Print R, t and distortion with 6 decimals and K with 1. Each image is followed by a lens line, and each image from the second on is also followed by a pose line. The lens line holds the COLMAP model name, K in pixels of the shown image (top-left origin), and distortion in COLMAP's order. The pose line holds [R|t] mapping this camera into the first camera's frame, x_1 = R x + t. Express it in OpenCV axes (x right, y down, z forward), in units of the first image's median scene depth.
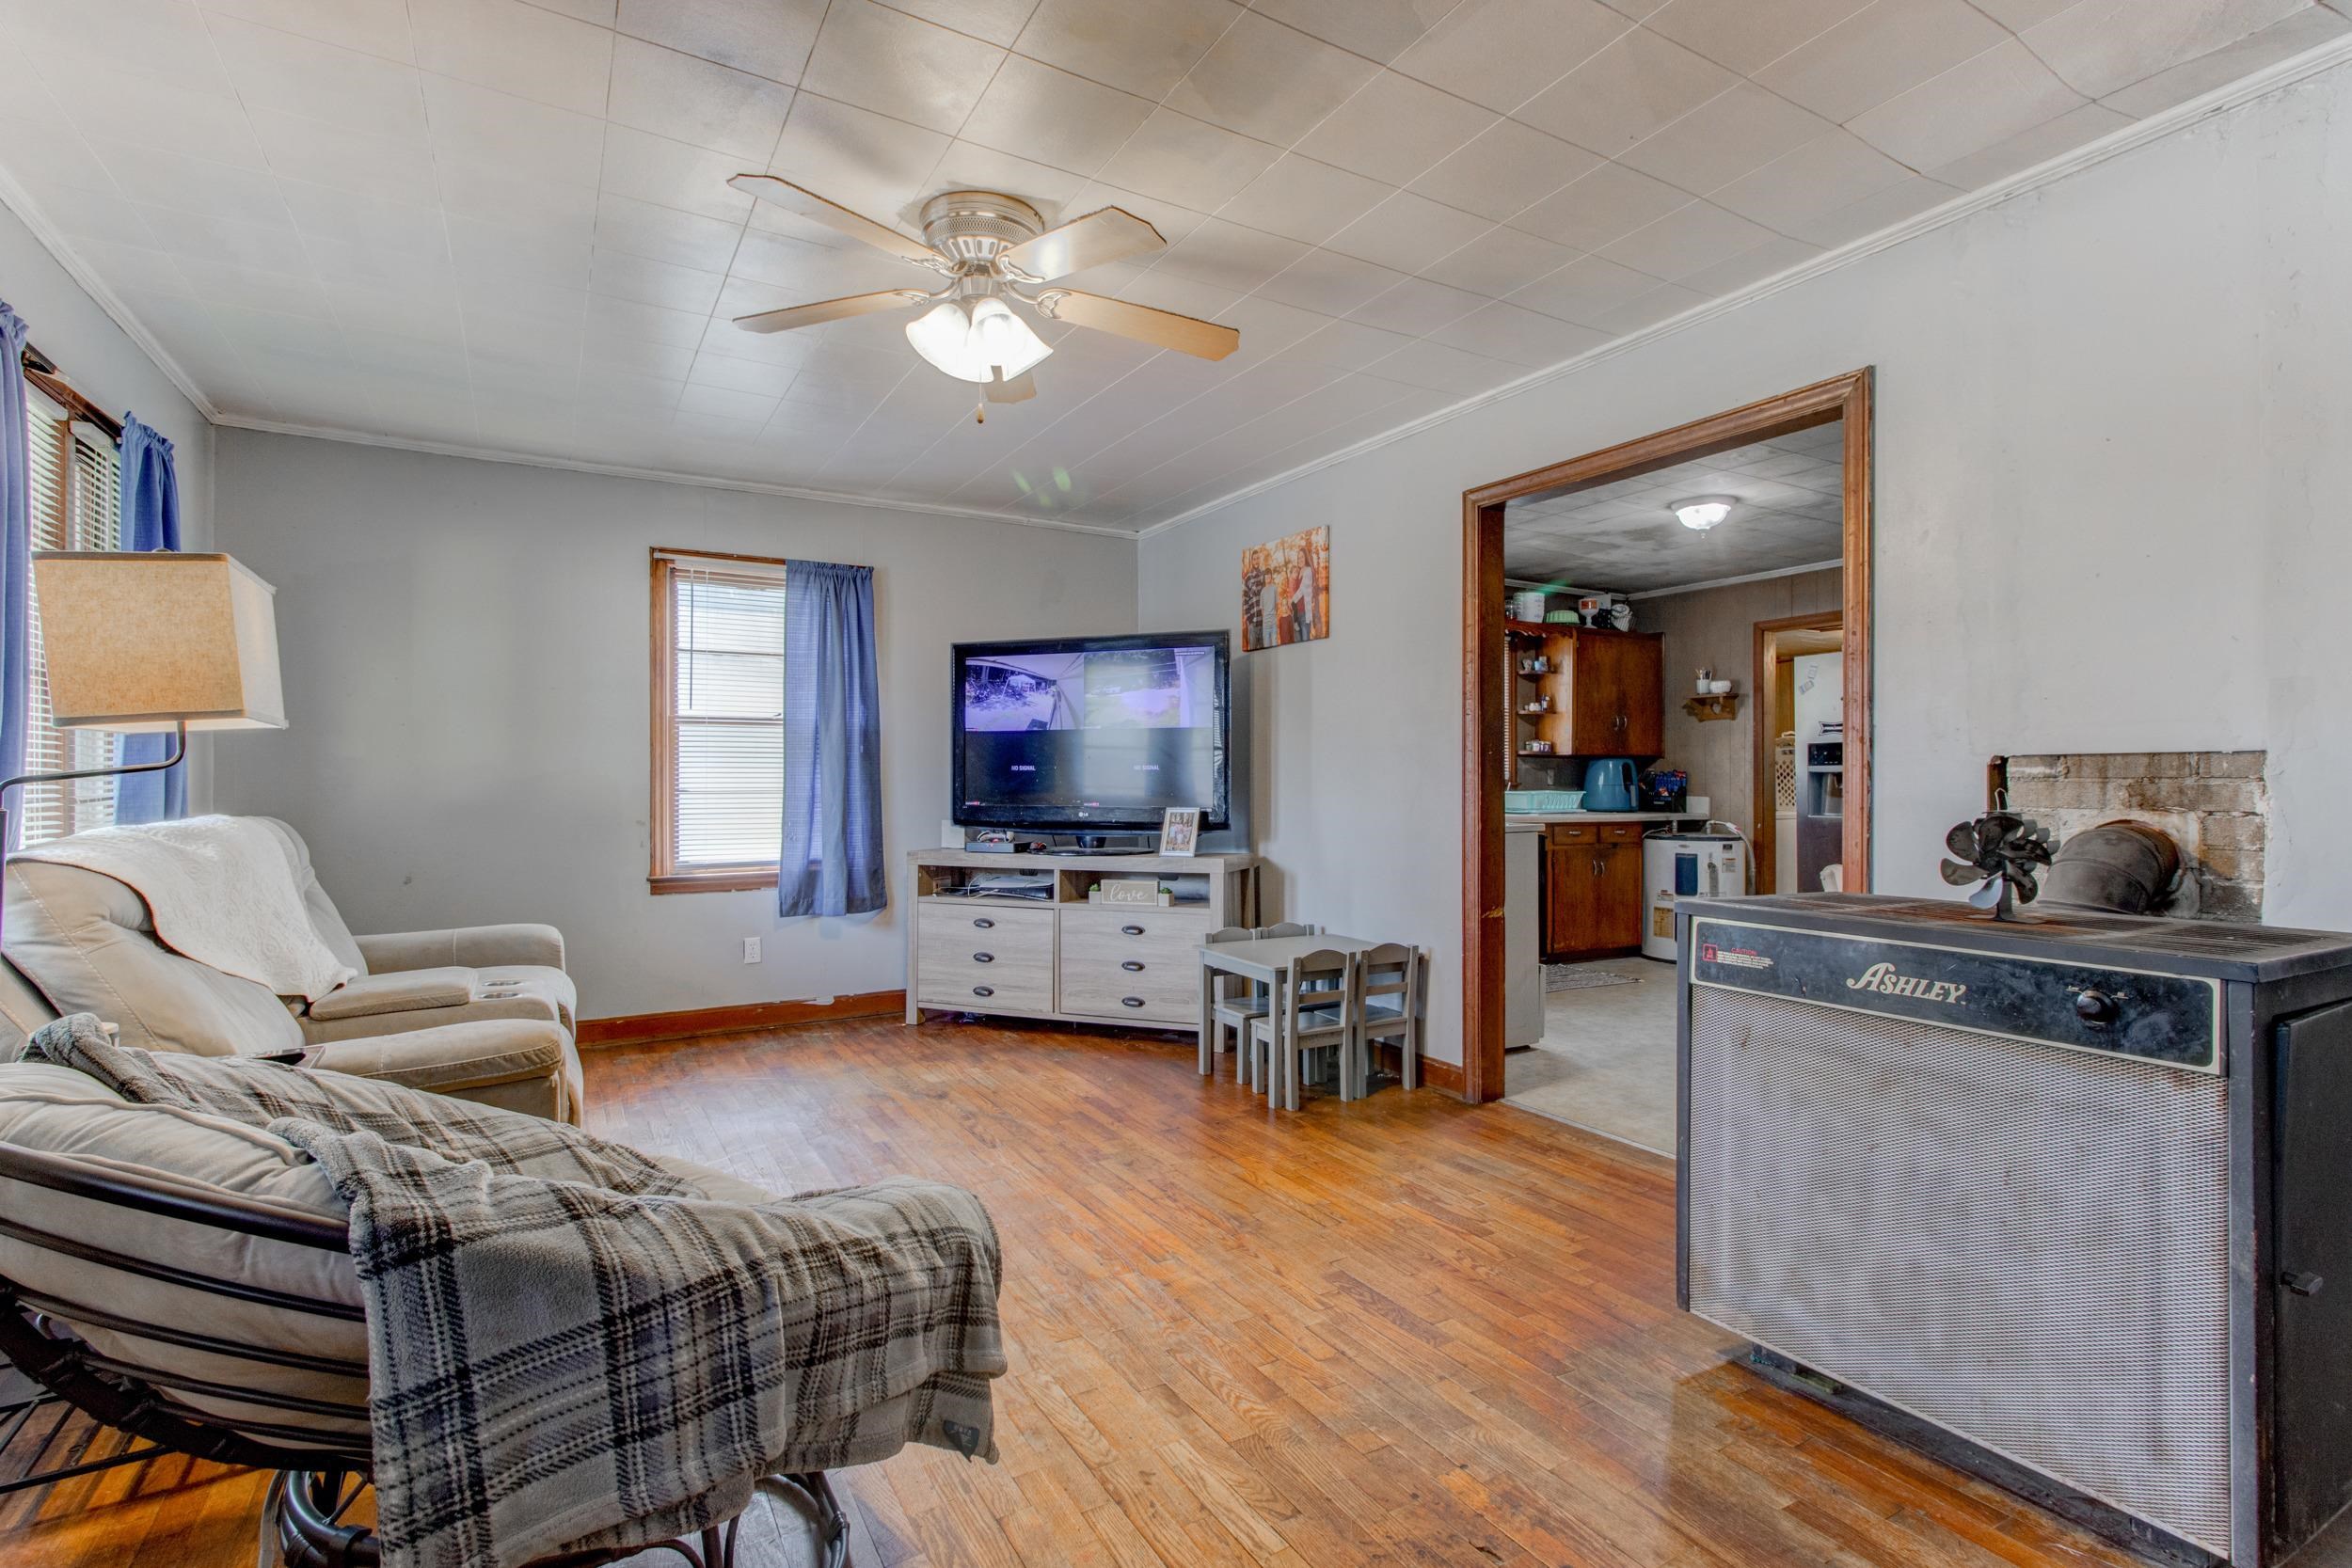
lens RADIAL K [[1112.7, 0, 1184.0], [0, 1112.7, 776.0], [0, 0, 1]] dist [0.000451, 0.003077]
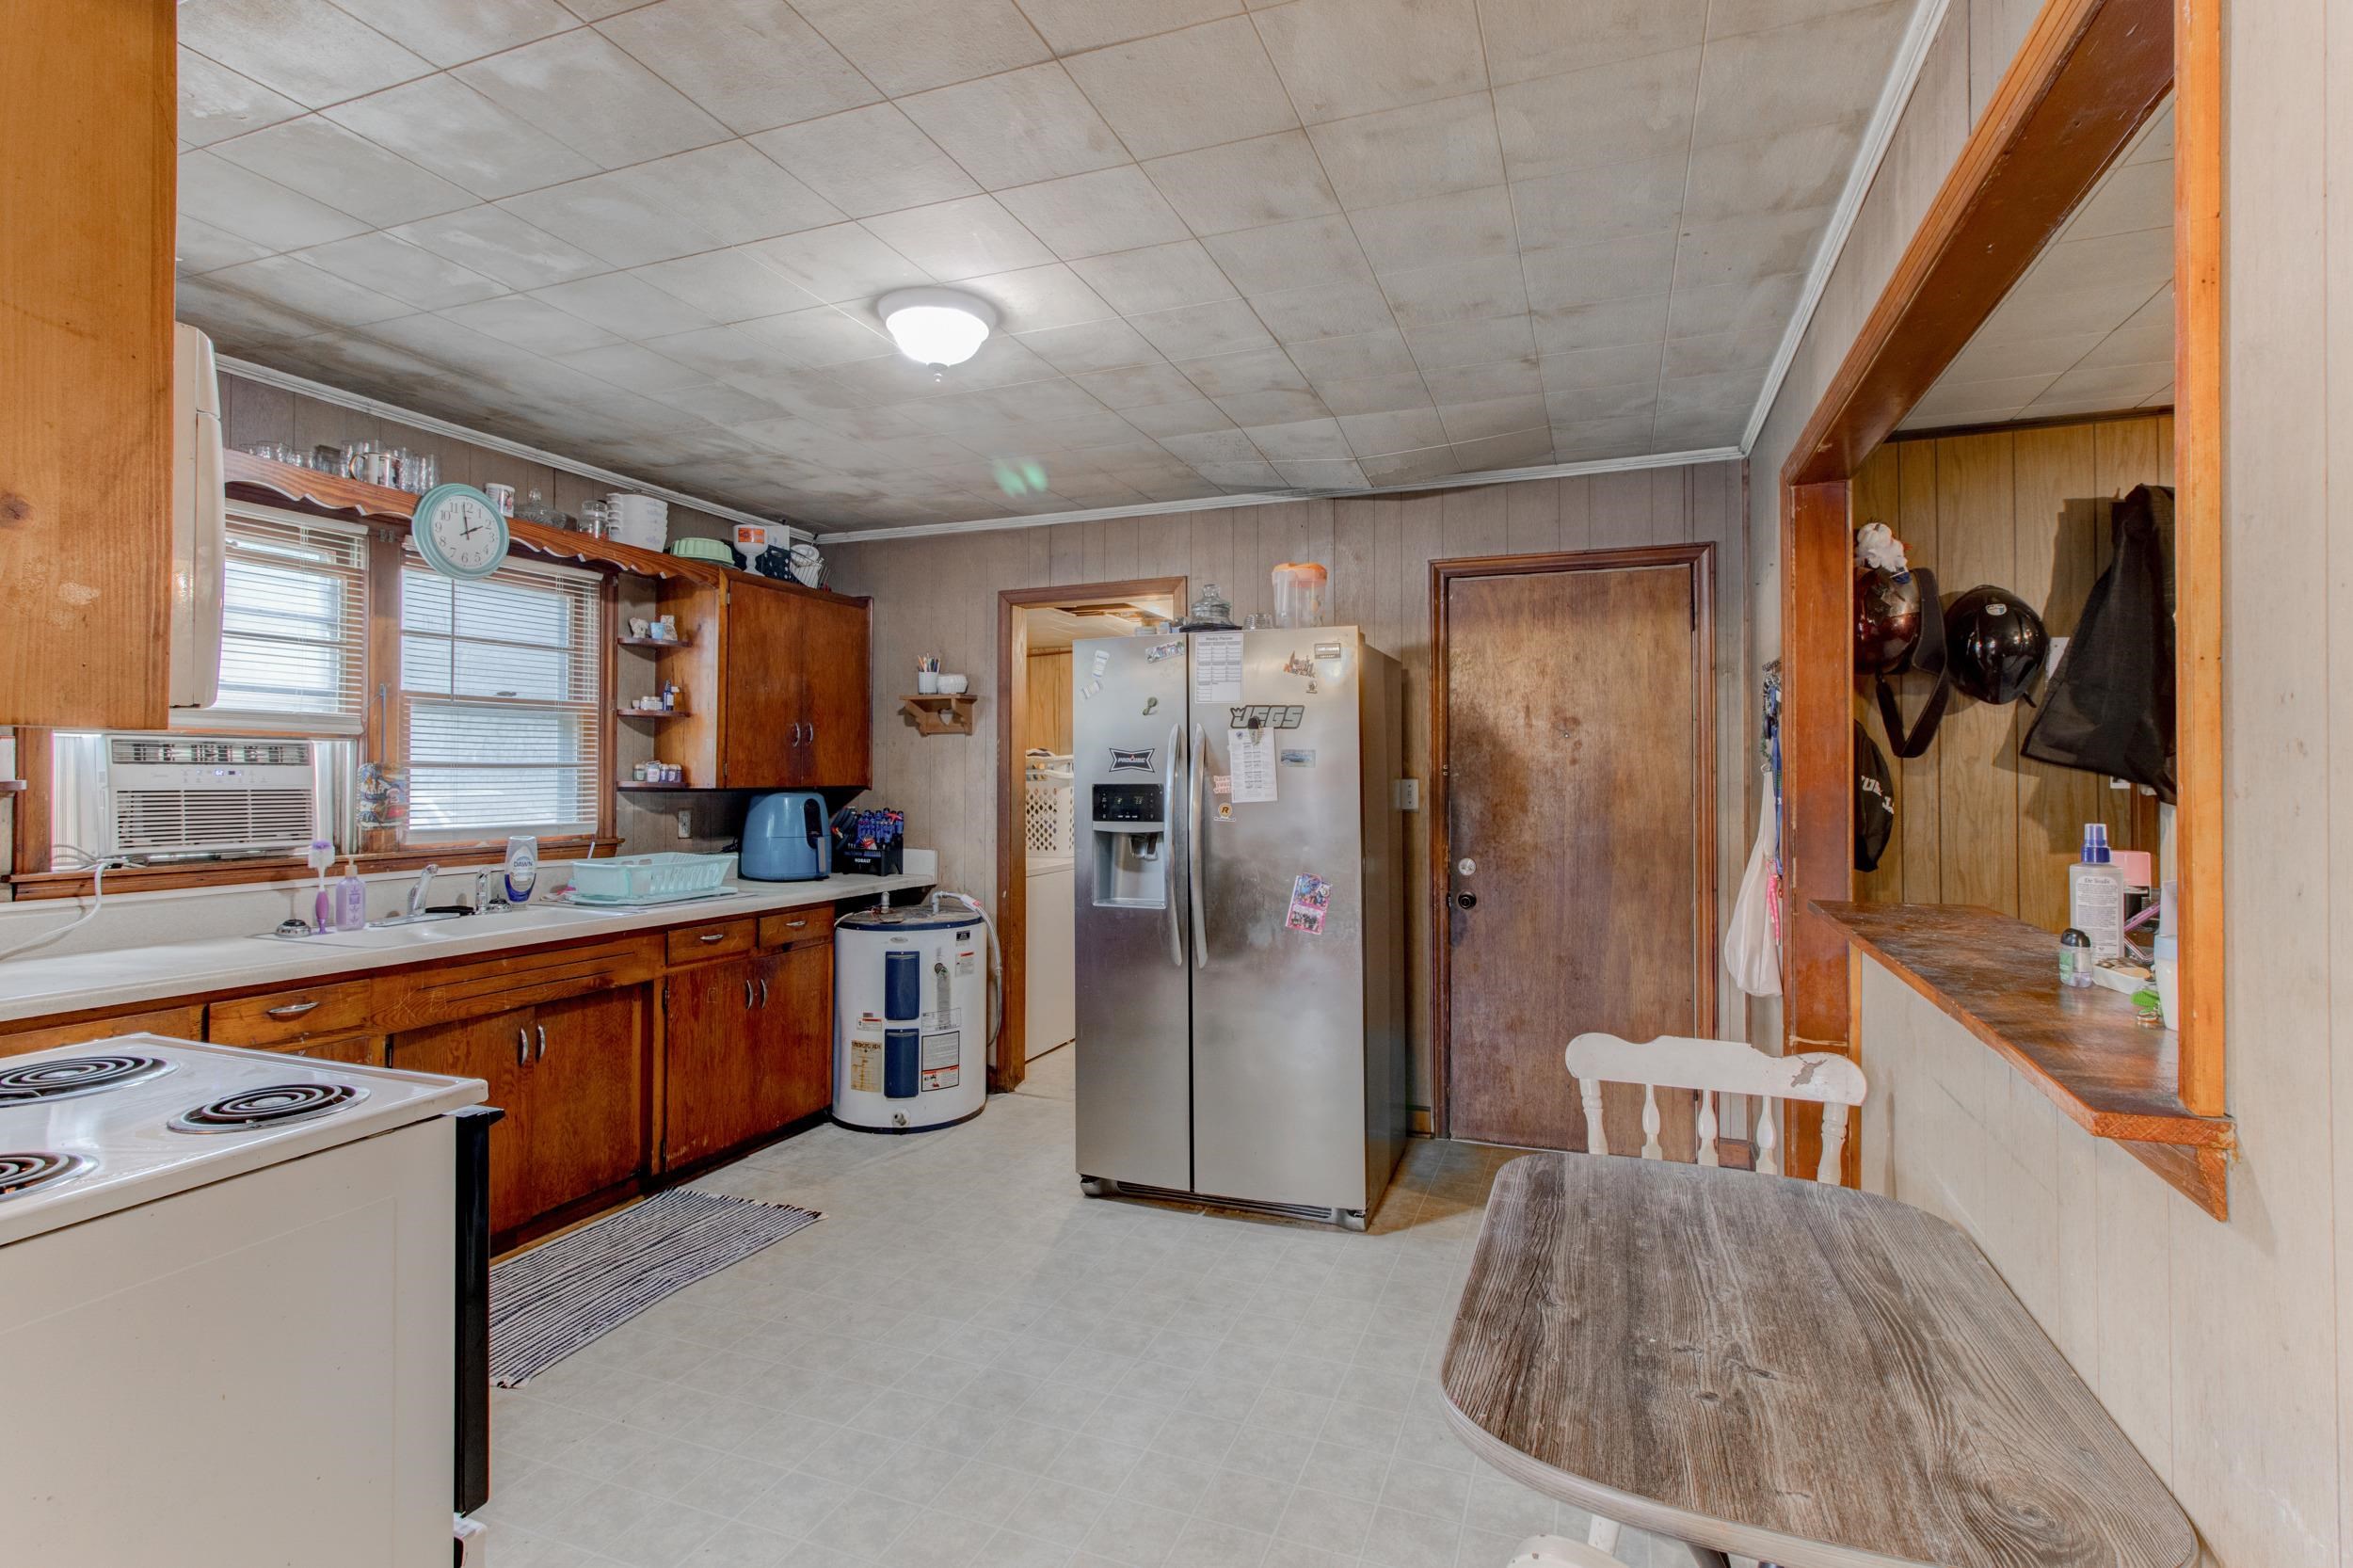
lens RADIAL K [[1113.2, 0, 1186.7], [0, 1113.2, 759.7], [0, 0, 1]] dist [0.000451, 0.003077]
pose [[0.780489, 0.008483, 0.625112, 0.176009], [-0.003216, 0.999949, -0.009554, -0.029249], [-0.625161, 0.005447, 0.780477, 0.393225]]
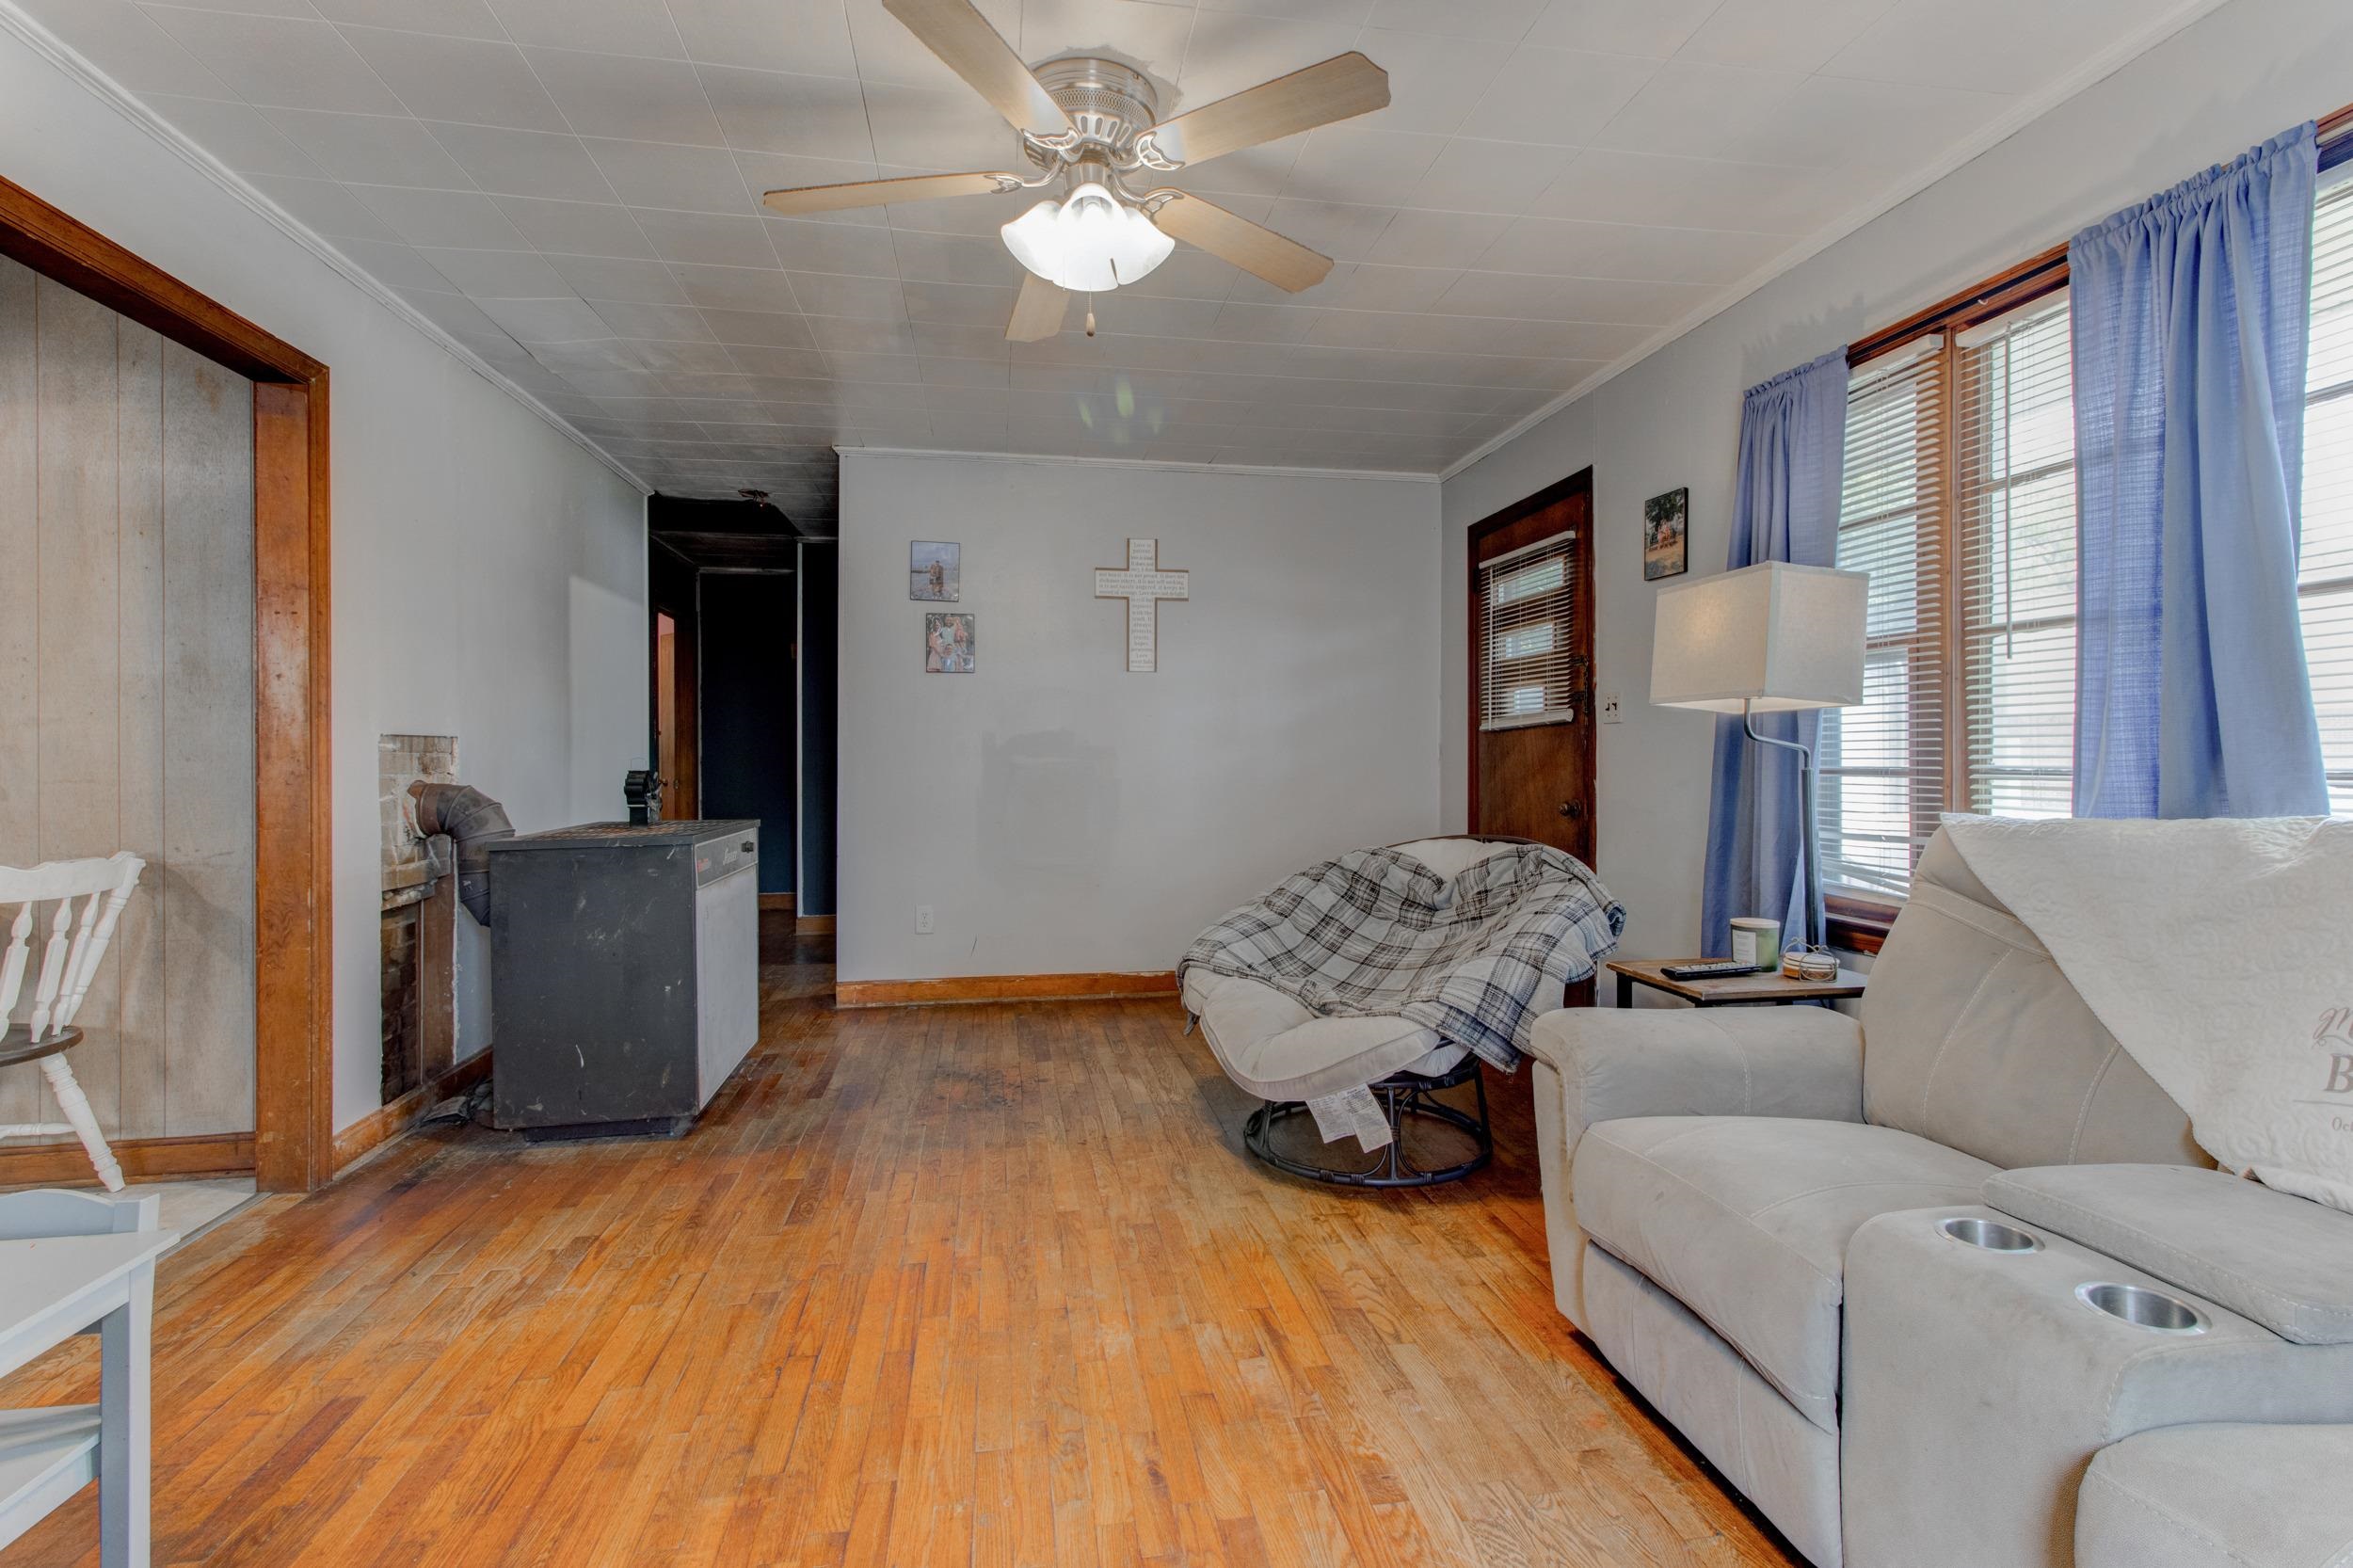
lens RADIAL K [[1113.2, 0, 1180.2], [0, 1113.2, 767.1], [0, 0, 1]] dist [0.000451, 0.003077]
pose [[-0.935659, -0.002172, 0.352899, -0.196580], [0.000315, 0.999976, 0.006989, 0.003417], [-0.352905, 0.006651, -0.935635, 0.633895]]
